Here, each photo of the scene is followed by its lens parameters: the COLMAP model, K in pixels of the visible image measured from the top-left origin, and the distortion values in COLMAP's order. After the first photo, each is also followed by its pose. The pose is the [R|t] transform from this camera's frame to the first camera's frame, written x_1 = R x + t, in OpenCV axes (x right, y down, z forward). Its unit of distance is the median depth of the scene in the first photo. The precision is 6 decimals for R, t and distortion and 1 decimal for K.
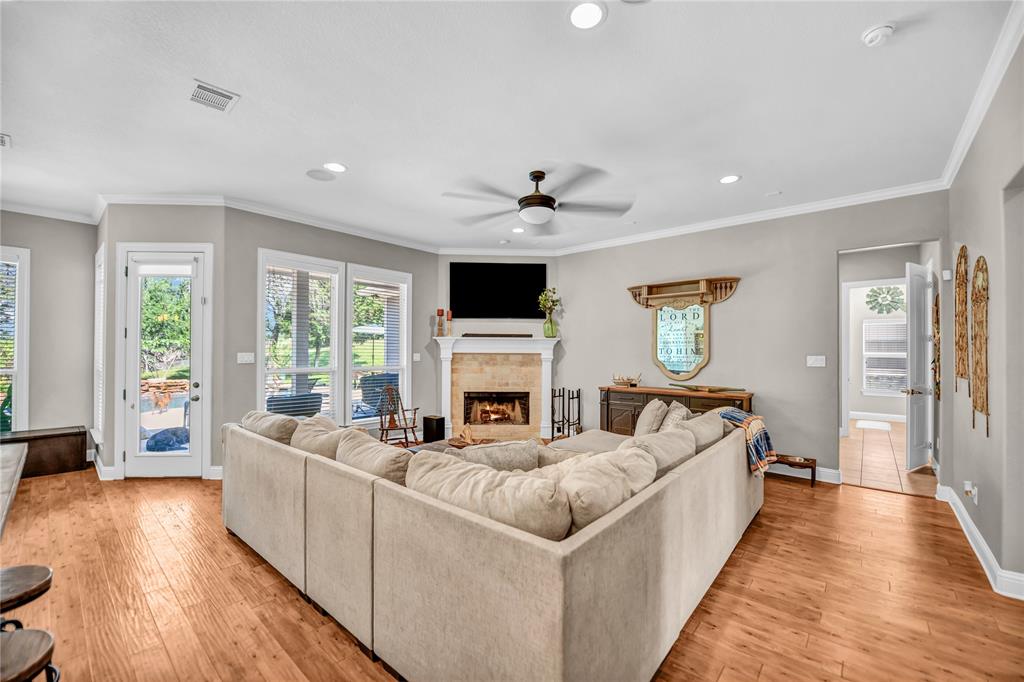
lens RADIAL K [[413.7, 0, 511.2], [0, 413.7, 350.5], [0, 0, 1]] dist [-0.003828, 0.000318]
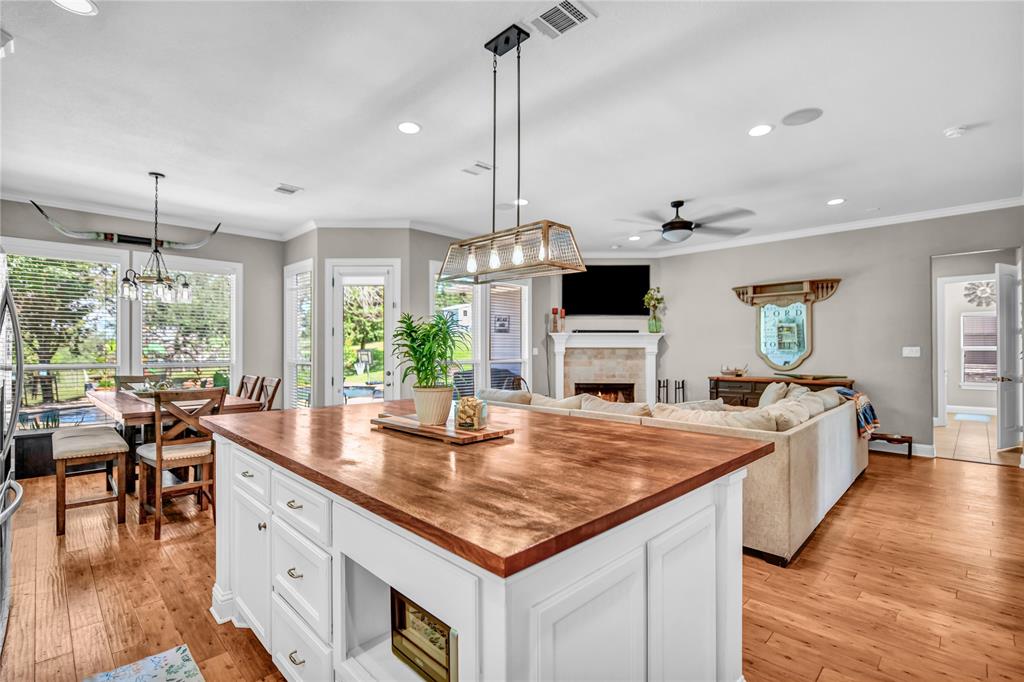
lens RADIAL K [[479.1, 0, 516.0], [0, 479.1, 347.7], [0, 0, 1]] dist [0.004617, -0.000199]
pose [[0.998647, -0.005265, -0.051739, -0.243829], [0.005165, 0.999985, -0.002071, 0.009656], [0.051749, 0.001801, 0.998659, -0.328335]]
